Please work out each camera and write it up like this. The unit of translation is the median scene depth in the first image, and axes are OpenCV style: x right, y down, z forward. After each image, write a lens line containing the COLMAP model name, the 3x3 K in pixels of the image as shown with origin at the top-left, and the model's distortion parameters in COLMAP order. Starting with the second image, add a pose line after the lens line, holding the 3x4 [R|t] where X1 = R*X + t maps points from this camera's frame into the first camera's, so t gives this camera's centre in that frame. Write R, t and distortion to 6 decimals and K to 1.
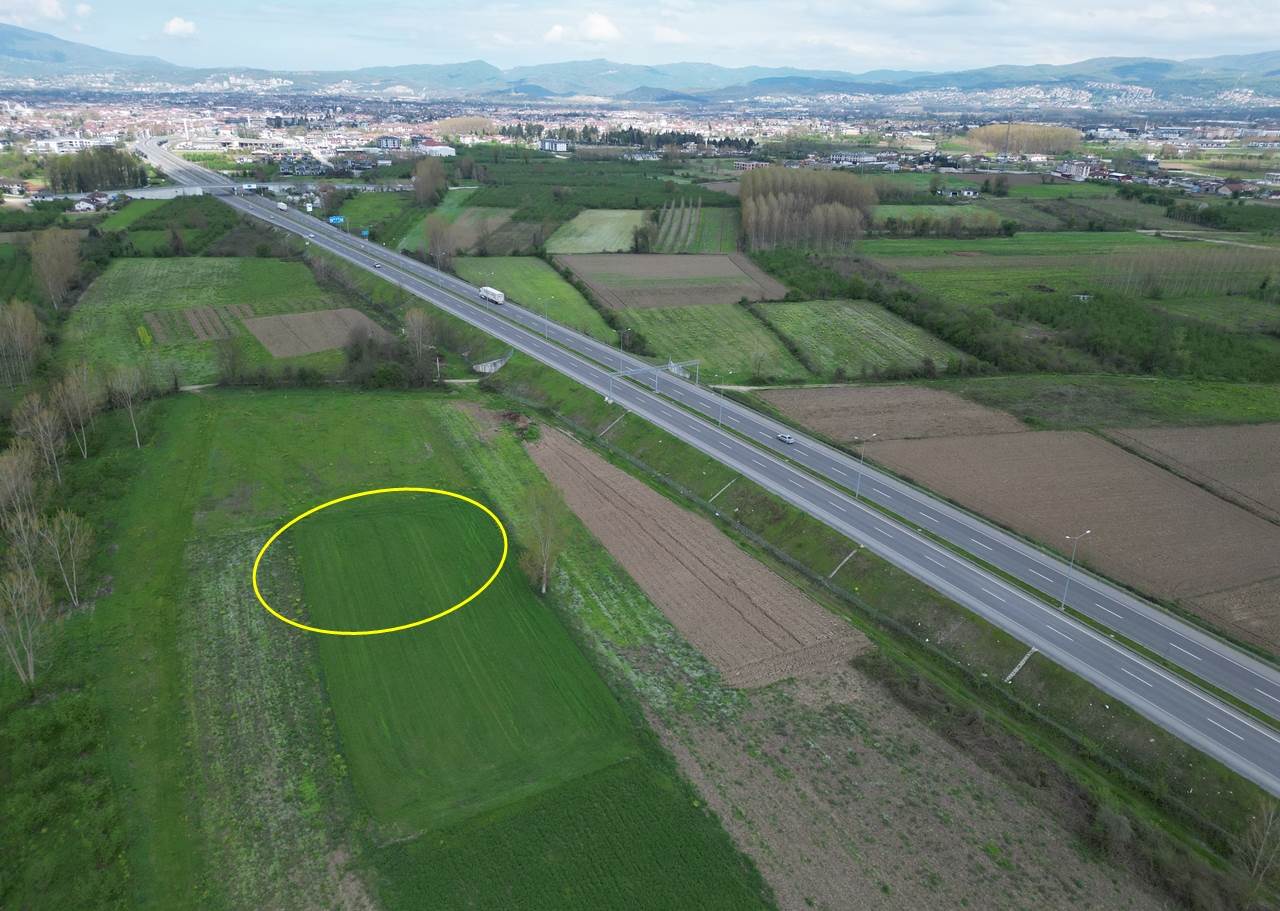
lens RADIAL K [[891.6, 0, 640.0], [0, 891.6, 455.5], [0, 0, 1]] dist [0.082777, -0.083961]
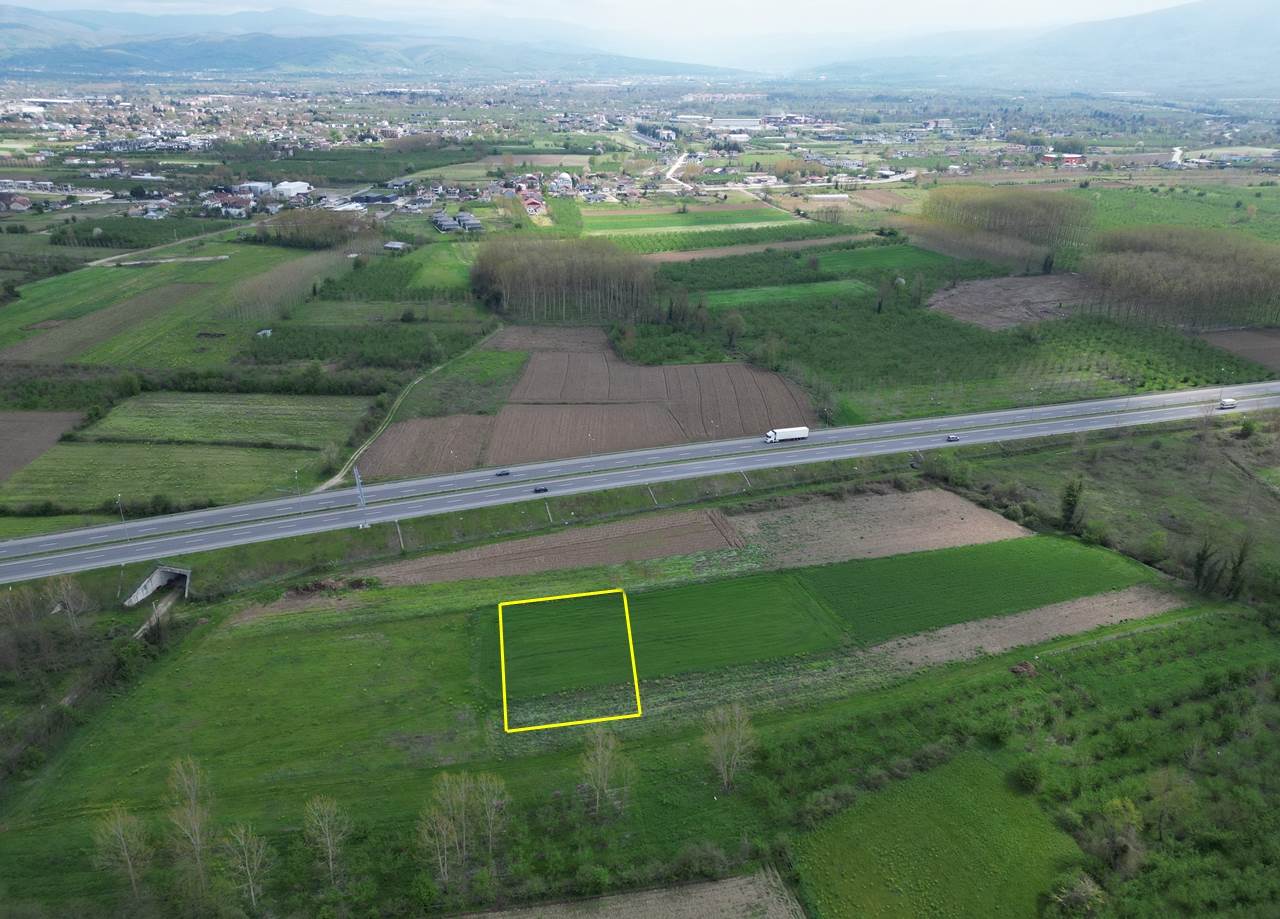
lens RADIAL K [[884.9, 0, 640.0], [0, 884.9, 459.5], [0, 0, 1]] dist [0.070948, -0.066068]
pose [[0.174193, -0.404263, 0.897902, -0.604191], [0.363632, 0.873801, 0.322868, -0.236465], [-0.915111, 0.270264, 0.299213, 0.202302]]
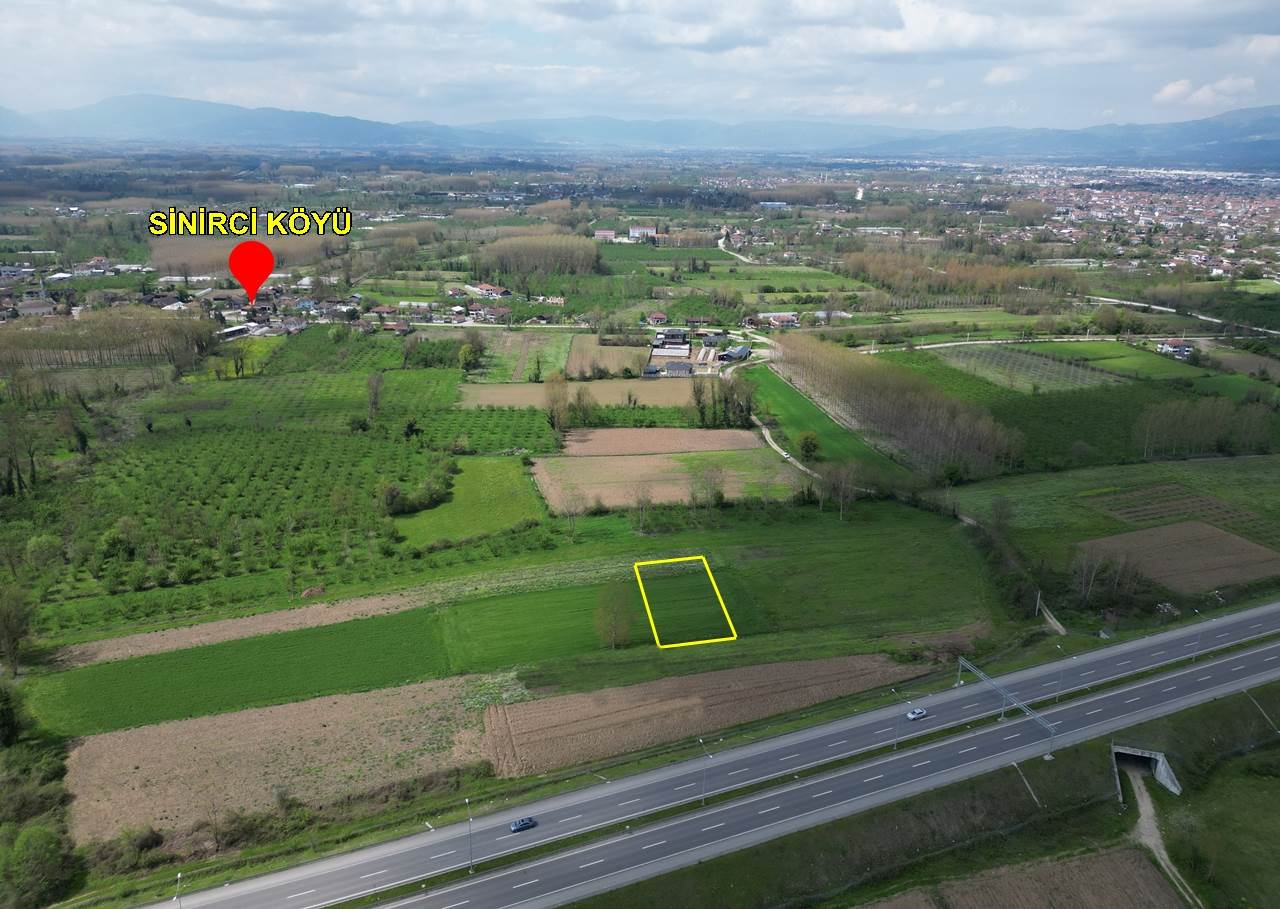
lens RADIAL K [[891.6, 0, 640.0], [0, 891.6, 454.5], [0, 0, 1]] dist [0.082777, -0.083961]
pose [[-0.157010, 0.314333, -0.936238, 0.518507], [-0.397176, 0.847857, 0.351268, -0.292275], [0.904212, 0.427004, -0.008277, 0.384764]]
